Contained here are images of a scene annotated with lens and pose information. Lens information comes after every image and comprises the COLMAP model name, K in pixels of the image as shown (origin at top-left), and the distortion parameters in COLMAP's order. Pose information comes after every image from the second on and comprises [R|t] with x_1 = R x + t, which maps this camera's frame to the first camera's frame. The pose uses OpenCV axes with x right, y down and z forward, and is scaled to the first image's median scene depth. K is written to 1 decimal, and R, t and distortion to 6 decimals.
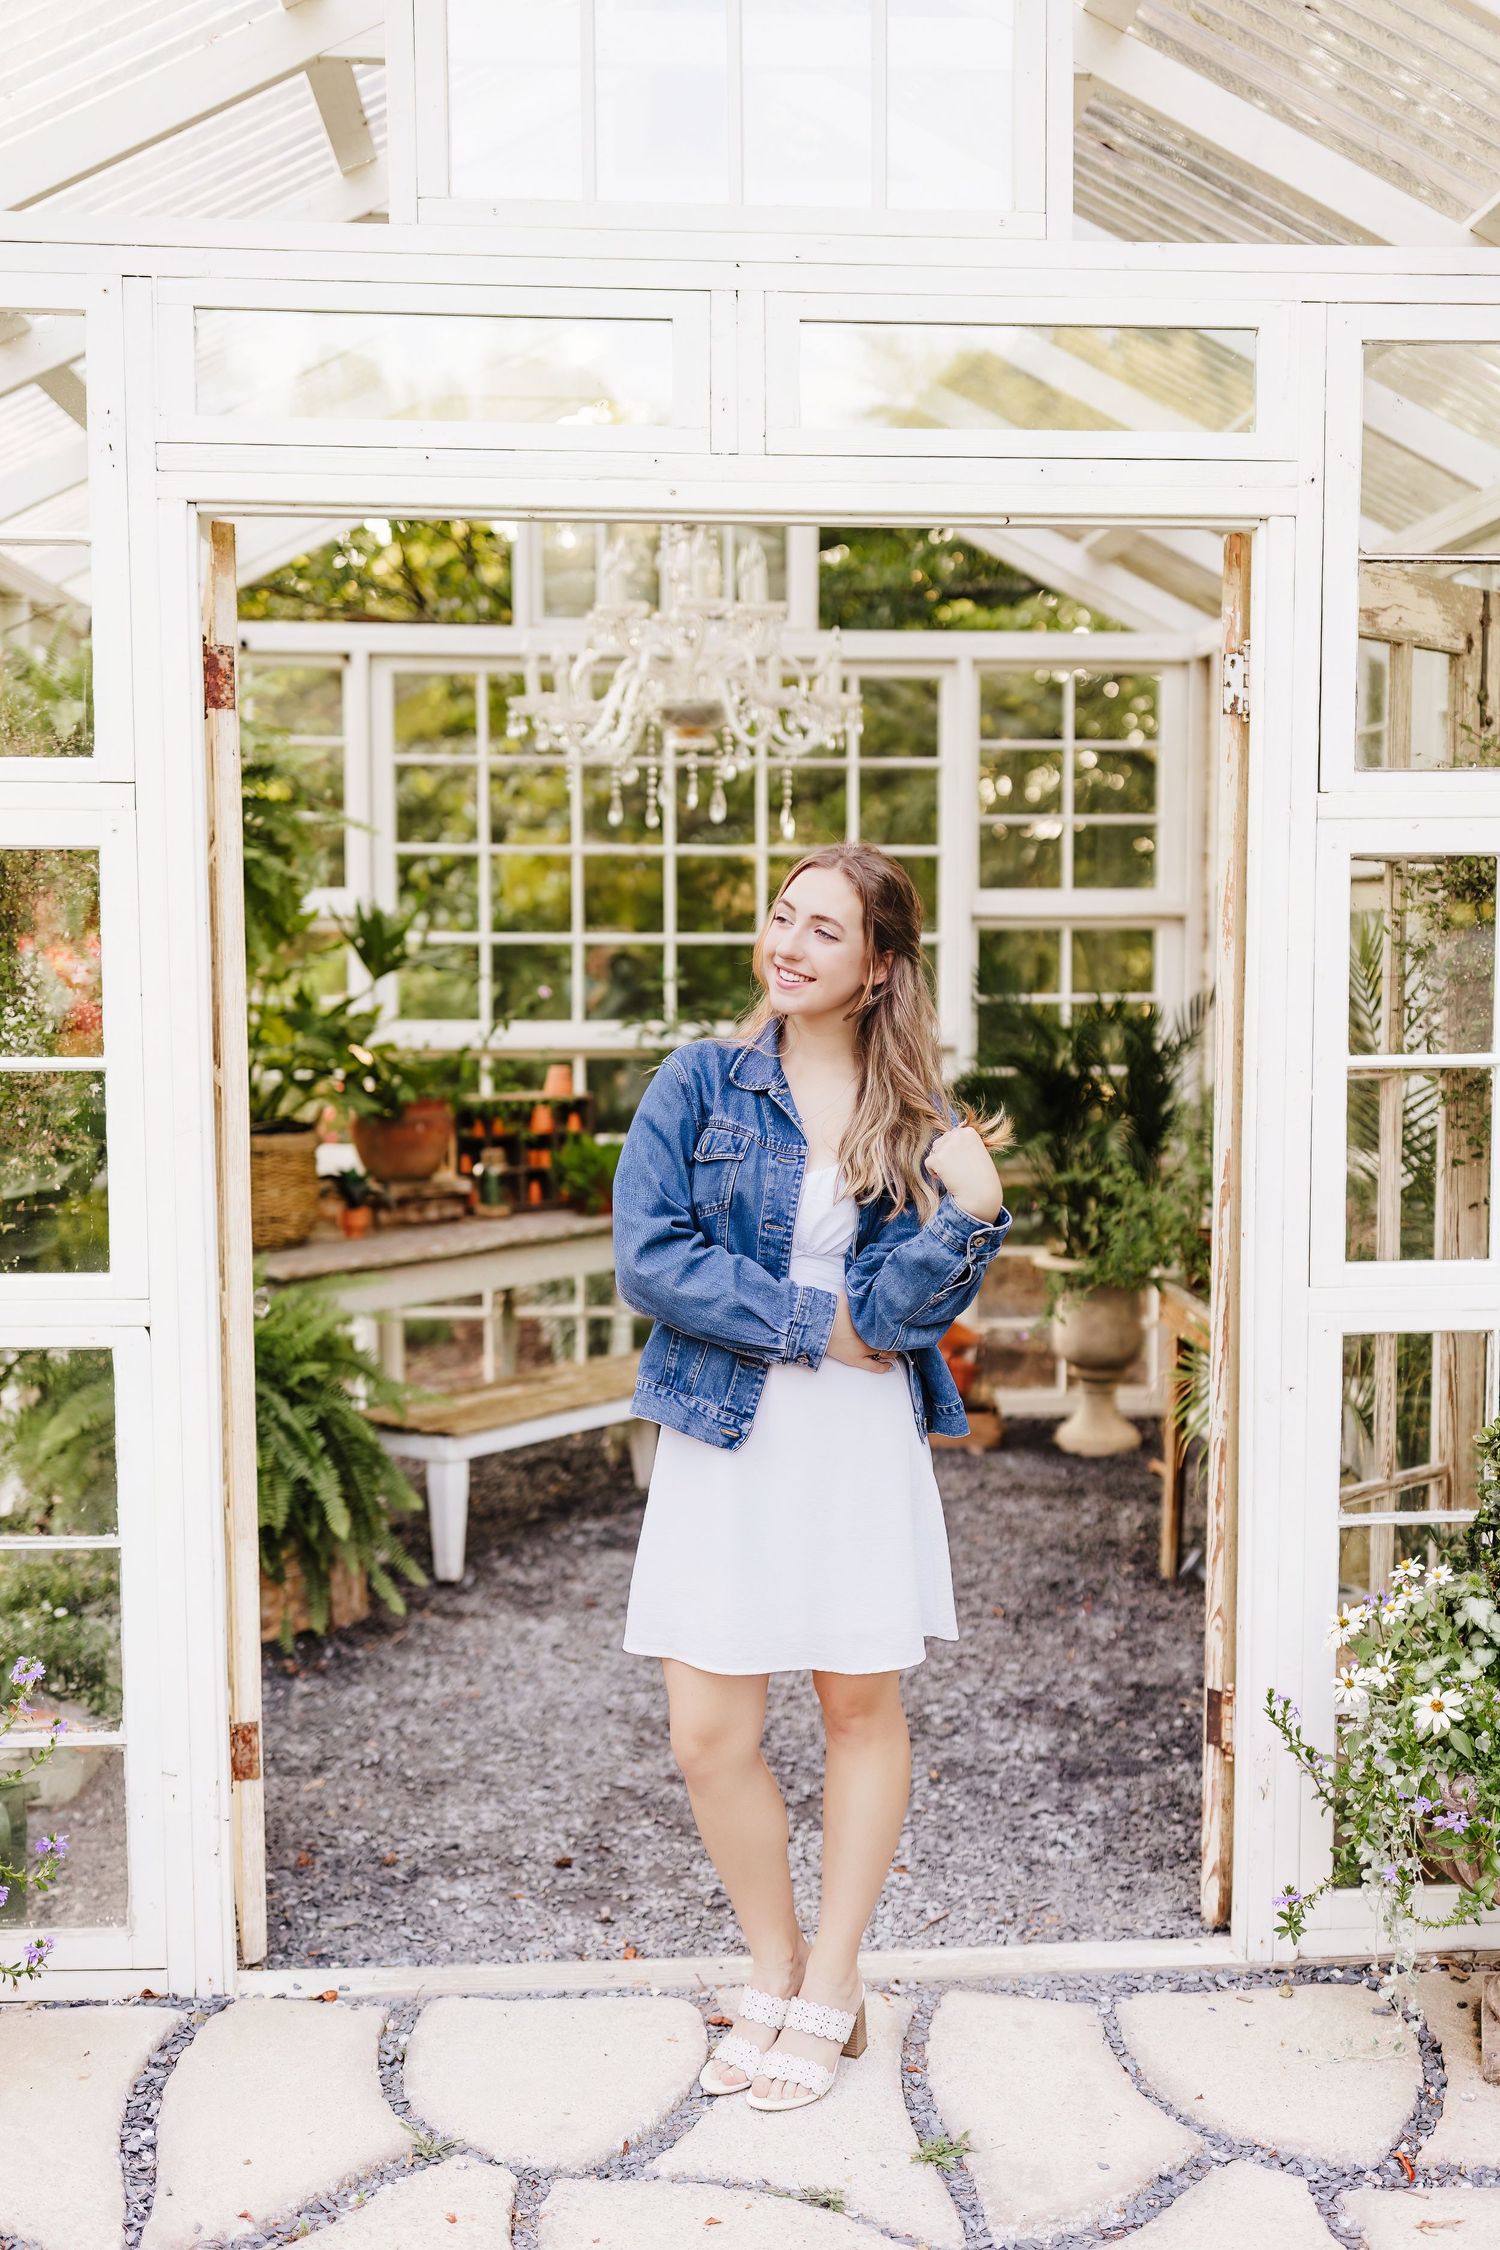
lens RADIAL K [[2282.2, 0, 752.3], [0, 2282.2, 1125.5], [0, 0, 1]] dist [-0.003581, -0.004814]
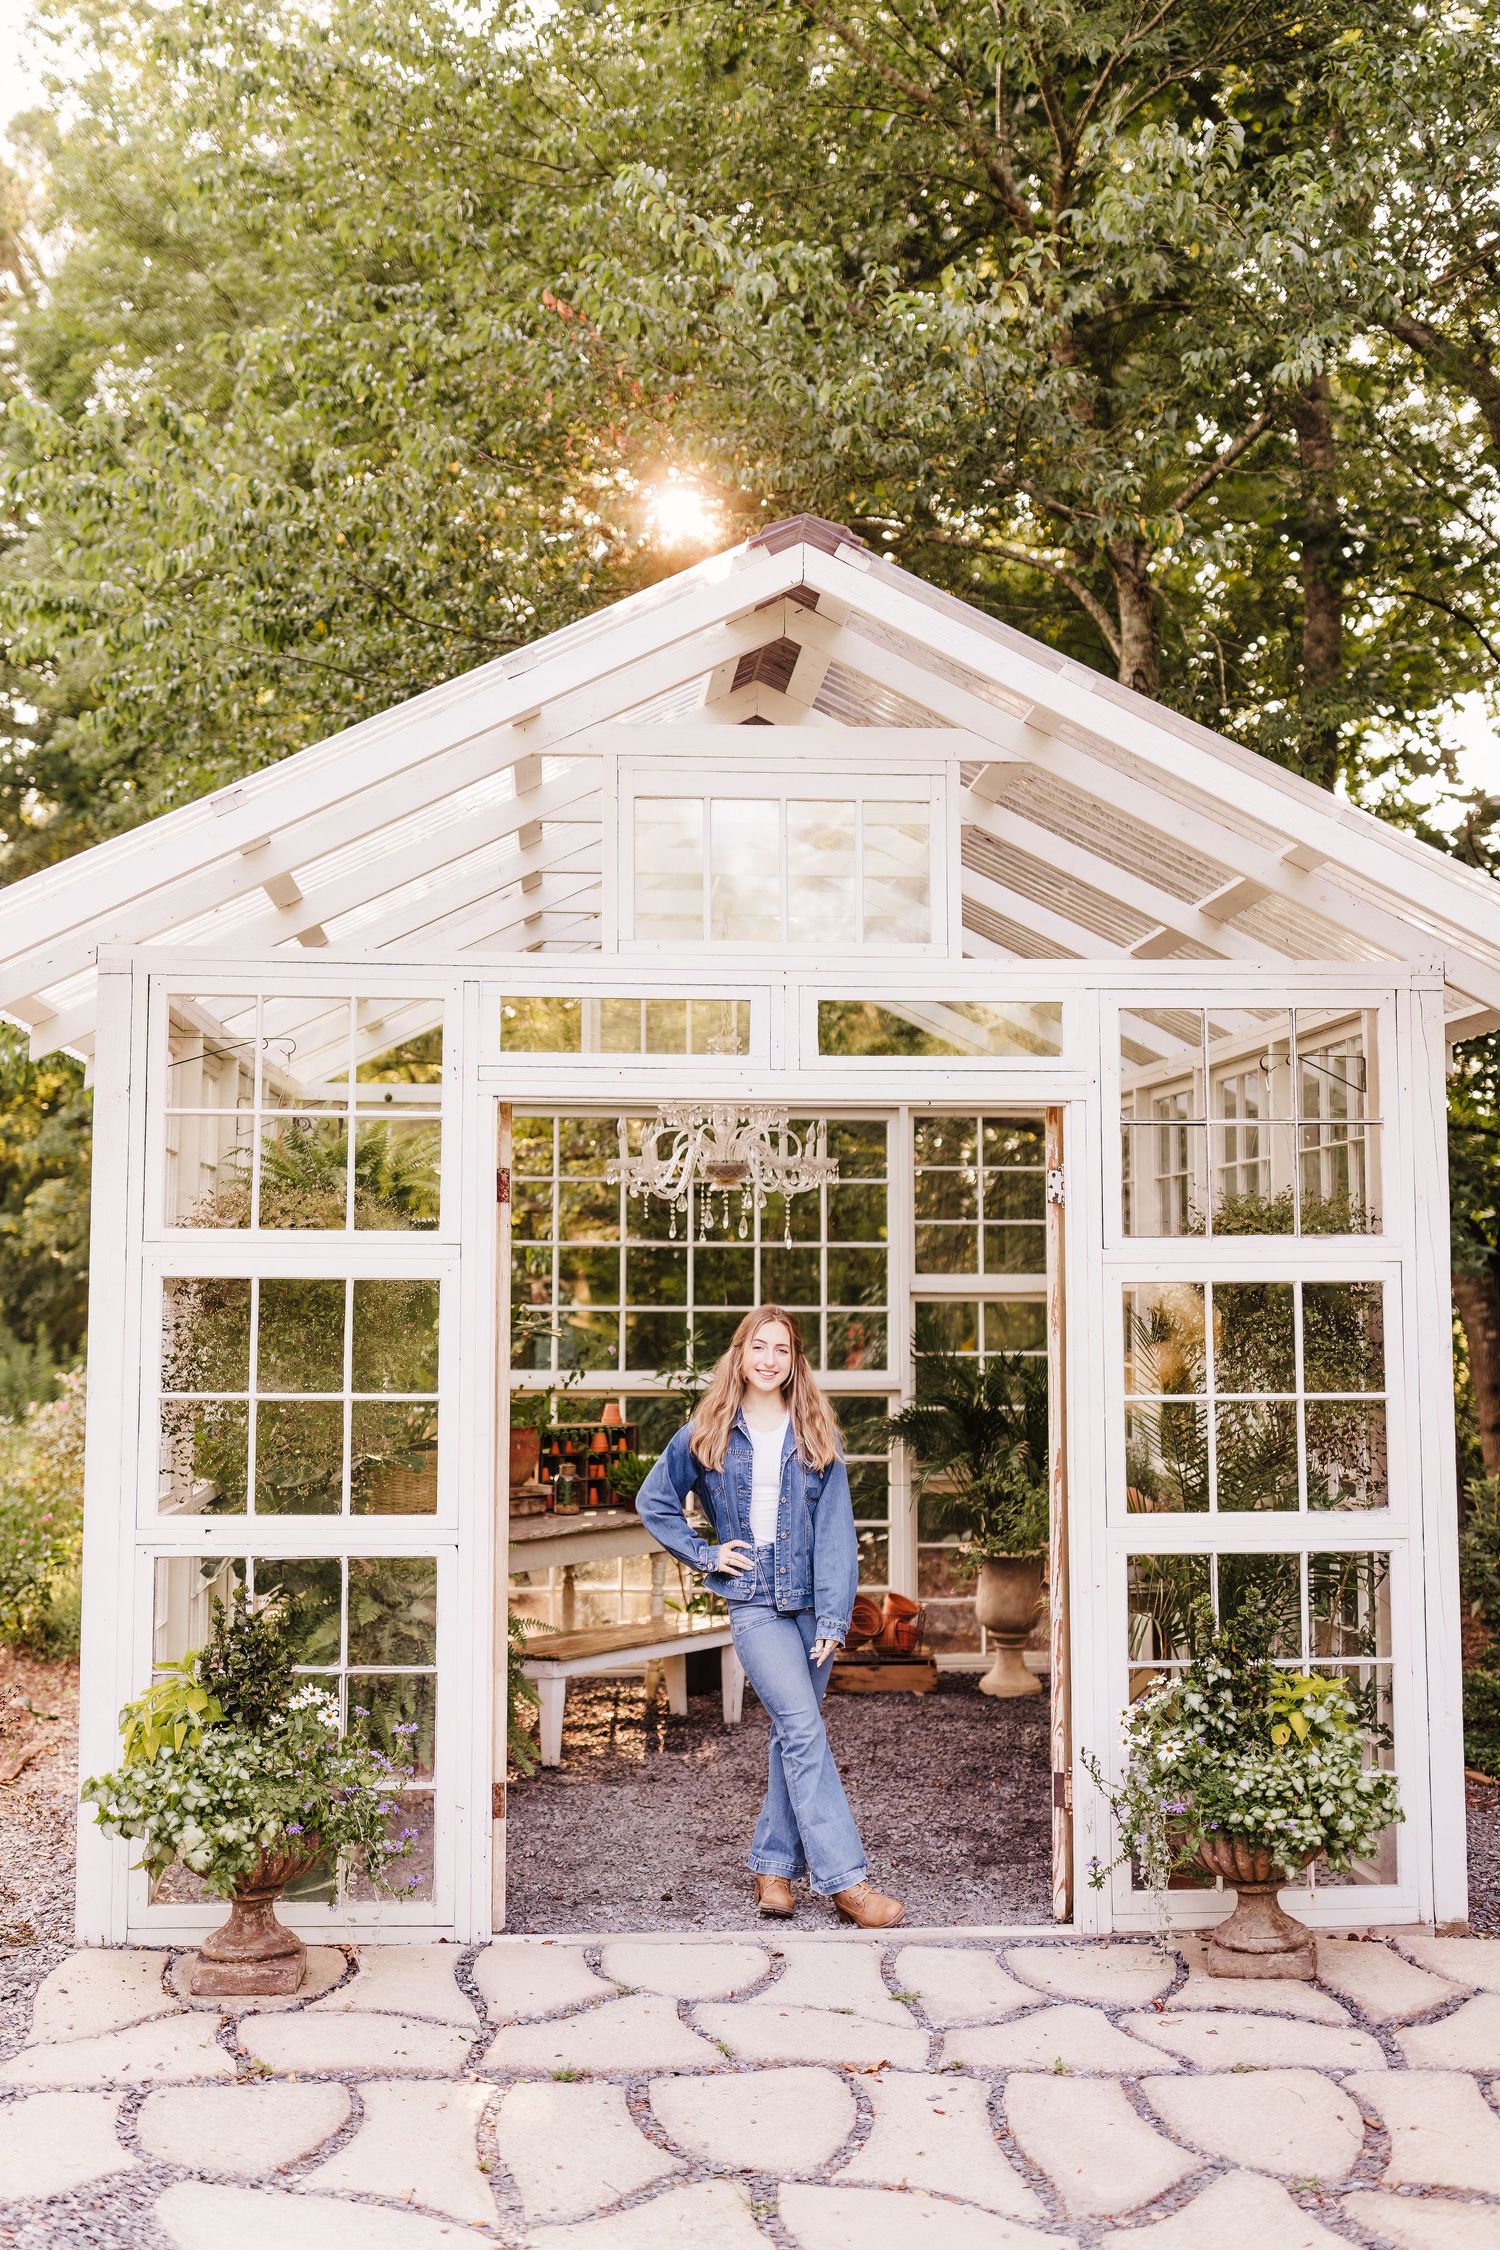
lens RADIAL K [[2280.5, 0, 711.4], [0, 2280.5, 1126.6], [0, 0, 1]] dist [0.062818, -0.000482]
pose [[0.999946, 0.004351, 0.009386, -0.056144], [-0.002903, 0.988815, -0.149118, 0.020949], [-0.009930, 0.149083, 0.988775, -0.562592]]
